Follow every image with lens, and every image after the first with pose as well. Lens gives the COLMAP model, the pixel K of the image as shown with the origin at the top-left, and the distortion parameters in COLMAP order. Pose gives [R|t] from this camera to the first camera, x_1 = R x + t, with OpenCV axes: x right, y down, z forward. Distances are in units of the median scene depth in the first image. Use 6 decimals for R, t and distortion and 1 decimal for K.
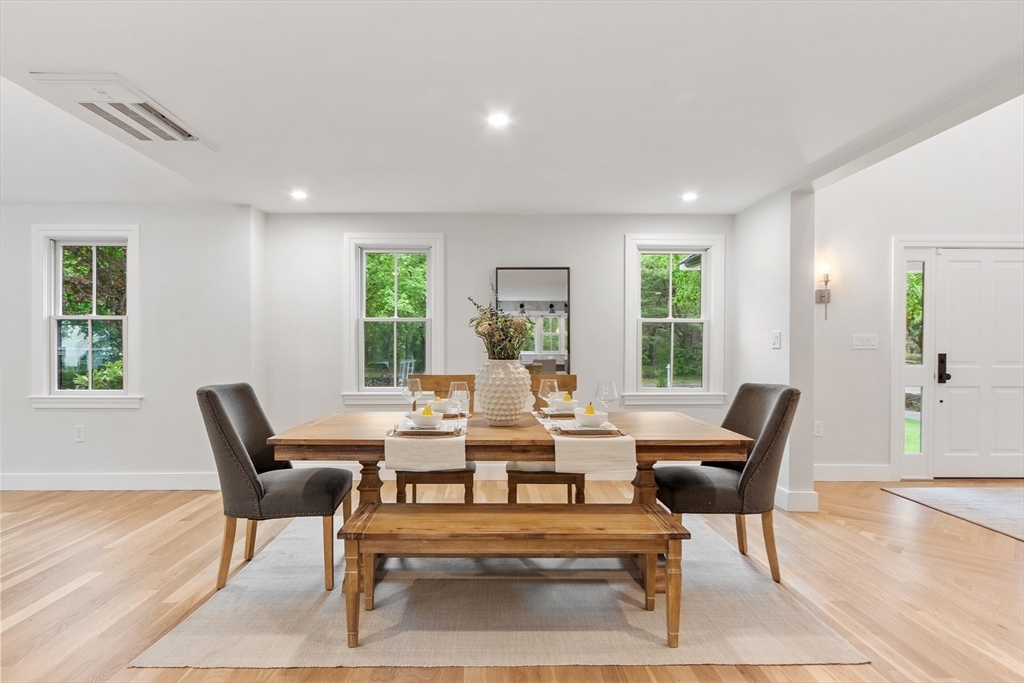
lens RADIAL K [[551.9, 0, 508.2], [0, 551.9, 347.2], [0, 0, 1]] dist [-0.001210, 0.001131]
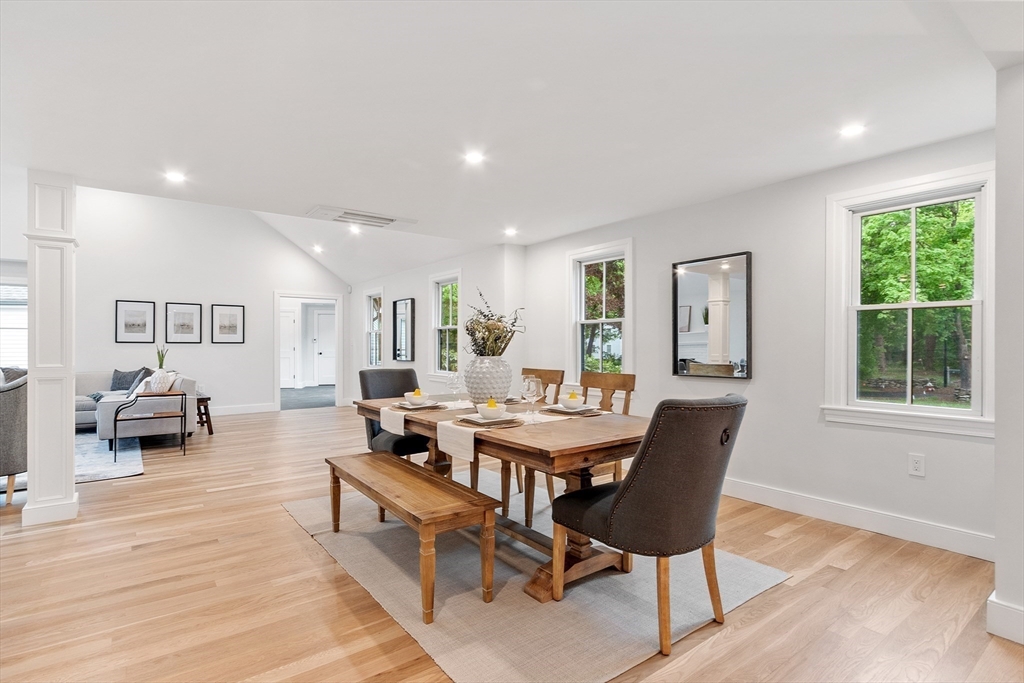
lens RADIAL K [[500.5, 0, 506.7], [0, 500.5, 342.8], [0, 0, 1]] dist [0.011550, -0.000035]
pose [[0.588677, -0.004594, -0.808355, 0.513105], [0.000829, 0.999987, -0.005080, 0.000641], [0.808368, 0.002320, 0.588673, 0.236099]]
